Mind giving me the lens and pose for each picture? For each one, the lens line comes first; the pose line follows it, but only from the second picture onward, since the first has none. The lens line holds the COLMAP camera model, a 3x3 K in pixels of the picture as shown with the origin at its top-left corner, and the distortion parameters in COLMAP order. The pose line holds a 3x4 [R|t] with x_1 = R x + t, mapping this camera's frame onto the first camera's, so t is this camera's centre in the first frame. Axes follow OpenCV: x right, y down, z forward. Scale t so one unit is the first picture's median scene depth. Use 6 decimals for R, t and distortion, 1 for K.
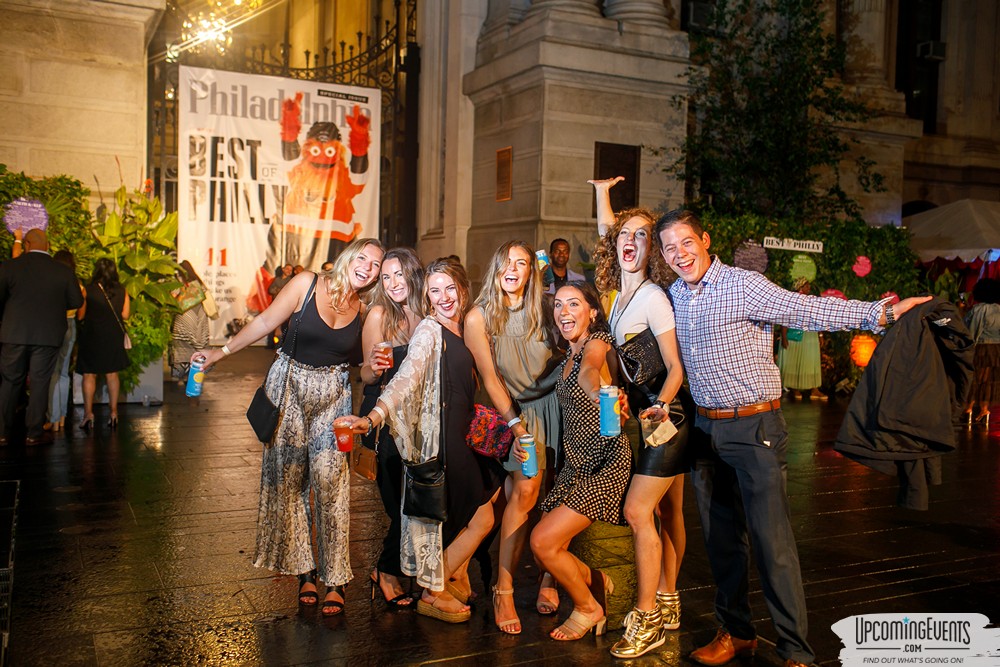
lens RADIAL K [[975.5, 0, 506.6], [0, 975.5, 335.6], [0, 0, 1]] dist [-0.023962, 0.000000]
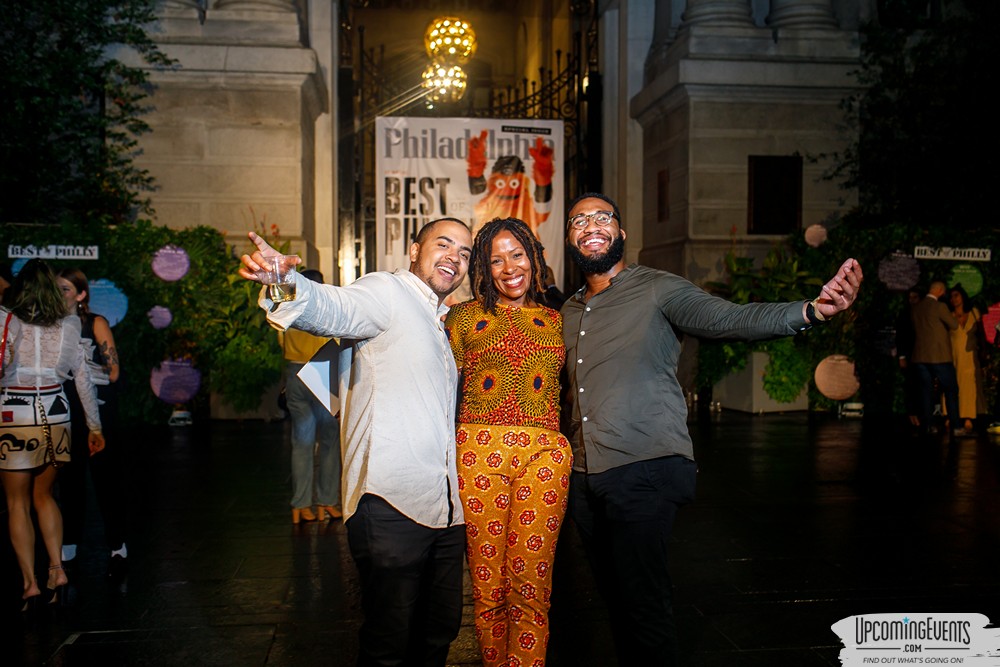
lens RADIAL K [[975.5, 0, 498.4], [0, 975.5, 332.9], [0, 0, 1]] dist [-0.023962, 0.000000]
pose [[0.934242, -0.016918, -0.356239, 0.194496], [0.008192, 0.999629, -0.025988, -0.000376], [0.356546, 0.021360, 0.934033, 0.014566]]
